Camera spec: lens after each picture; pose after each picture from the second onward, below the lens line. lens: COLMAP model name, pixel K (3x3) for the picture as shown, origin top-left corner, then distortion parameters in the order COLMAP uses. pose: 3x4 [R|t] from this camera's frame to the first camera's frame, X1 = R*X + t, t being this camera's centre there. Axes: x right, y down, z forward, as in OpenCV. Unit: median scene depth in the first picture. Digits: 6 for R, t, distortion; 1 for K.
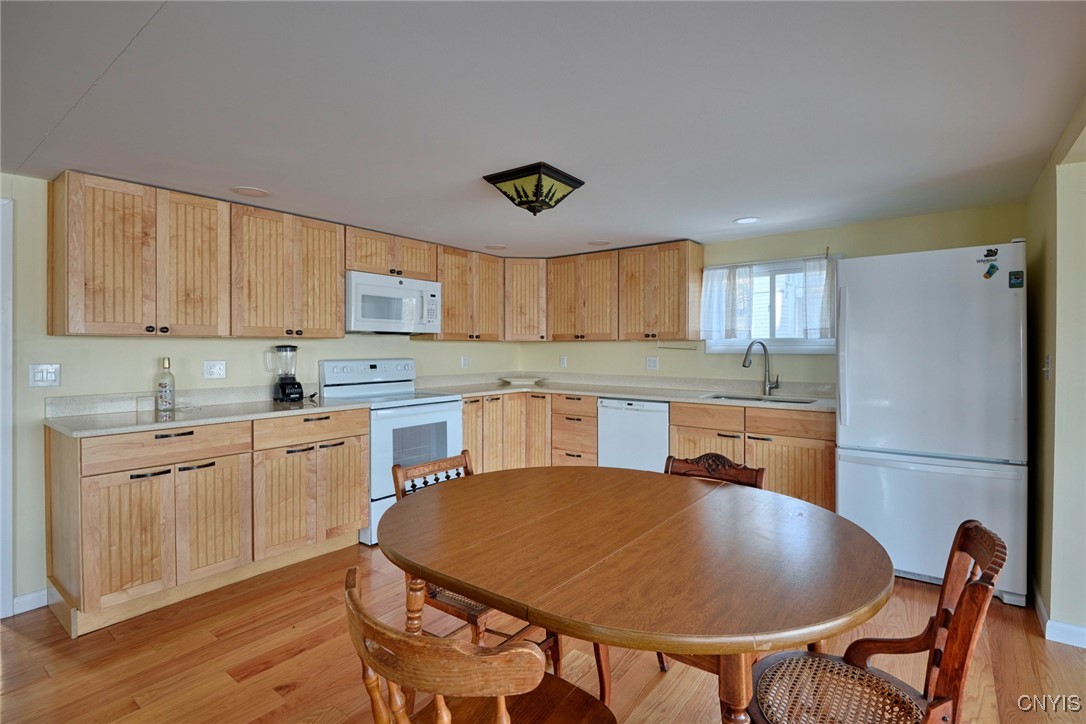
lens RADIAL K [[504.9, 0, 547.4], [0, 504.9, 354.5], [0, 0, 1]] dist [0.004487, -0.017002]
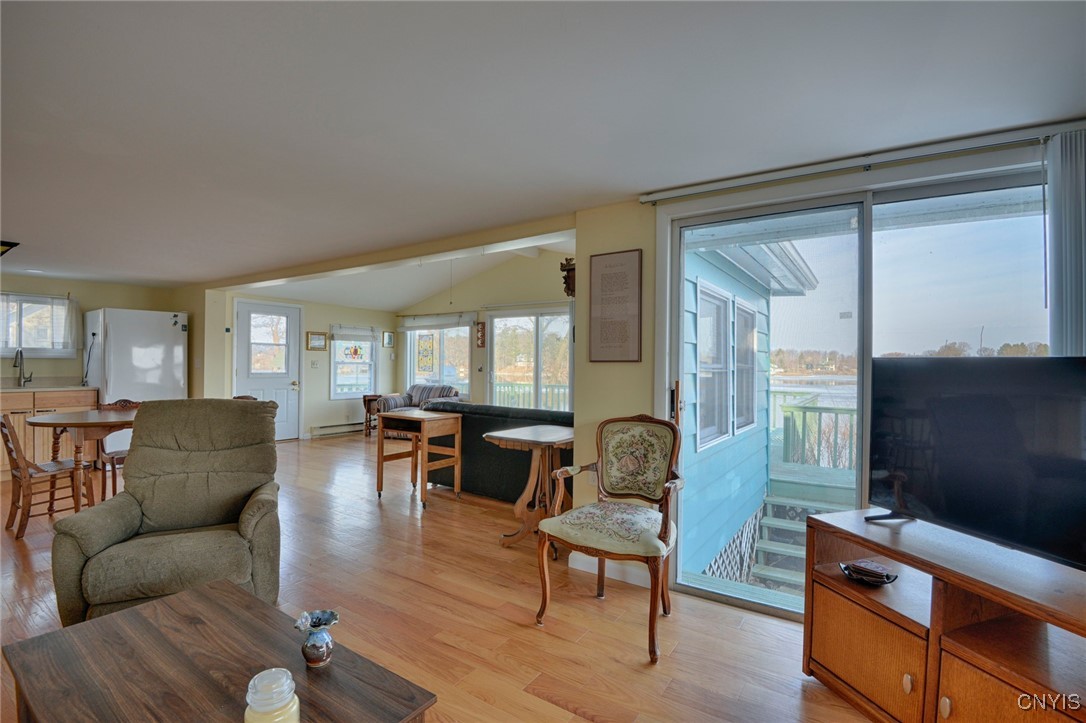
lens RADIAL K [[503.2, 0, 543.0], [0, 503.2, 361.5], [0, 0, 1]] dist [-0.002882, -0.023754]
pose [[-0.061528, 0.004154, 0.998097, -1.229238], [0.005216, 0.999979, -0.003841, 0.026142], [-0.998092, 0.004970, -0.061548, -0.465083]]
